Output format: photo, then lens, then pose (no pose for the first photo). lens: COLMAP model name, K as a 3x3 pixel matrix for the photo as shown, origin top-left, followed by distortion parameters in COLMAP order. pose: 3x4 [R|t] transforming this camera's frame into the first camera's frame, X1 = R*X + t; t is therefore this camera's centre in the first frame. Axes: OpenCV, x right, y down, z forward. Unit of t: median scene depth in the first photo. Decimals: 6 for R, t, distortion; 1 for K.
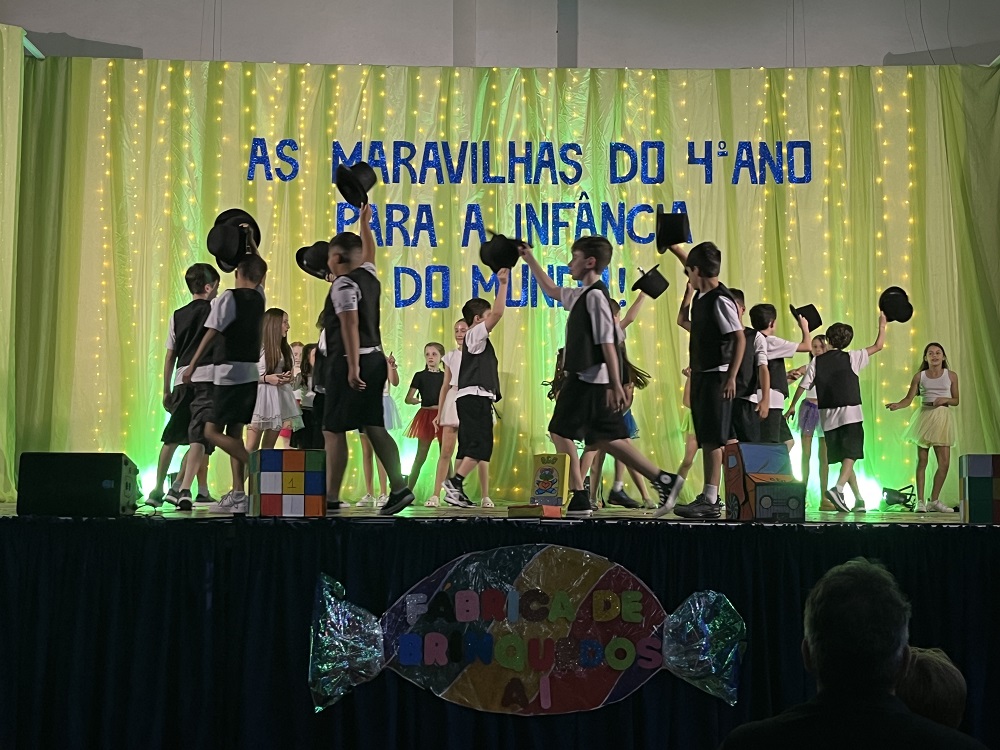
lens RADIAL K [[1453.4, 0, 500.0], [0, 1453.4, 375.0], [0, 0, 1]] dist [0.187858, -0.784584]
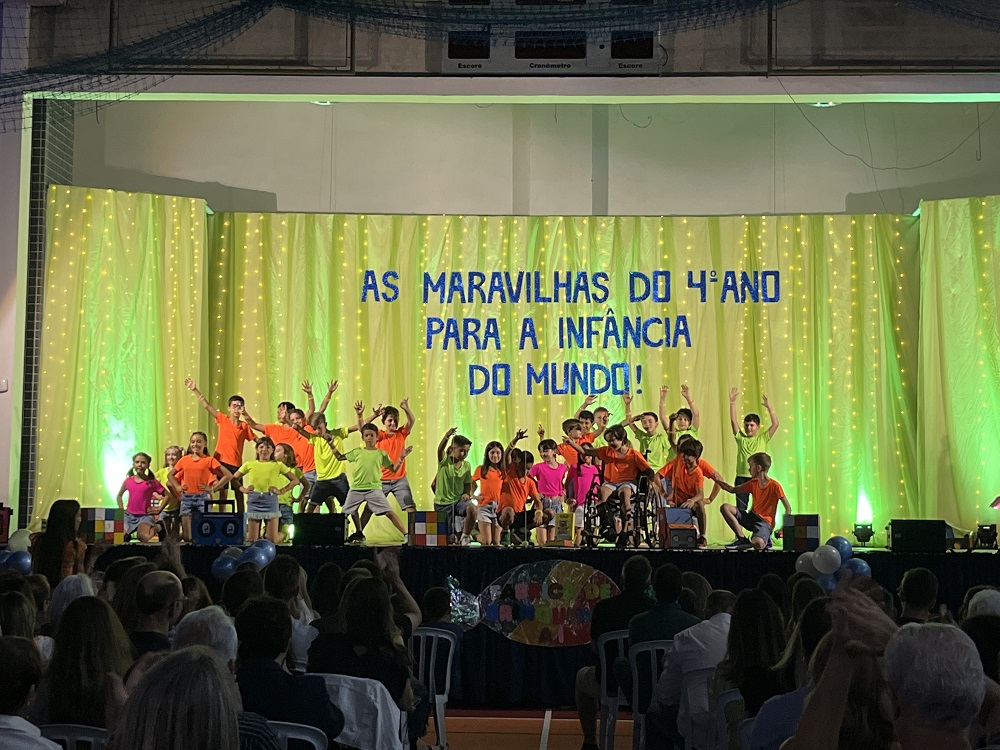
lens RADIAL K [[1709.5, 0, 500.0], [0, 1709.5, 375.0], [0, 0, 1]] dist [0.149308, -0.006224]
pose [[0.999234, -0.002650, -0.039040, 0.017523], [0.002249, 0.999945, -0.010289, -0.048408], [0.039065, 0.010194, 0.999185, -0.578472]]
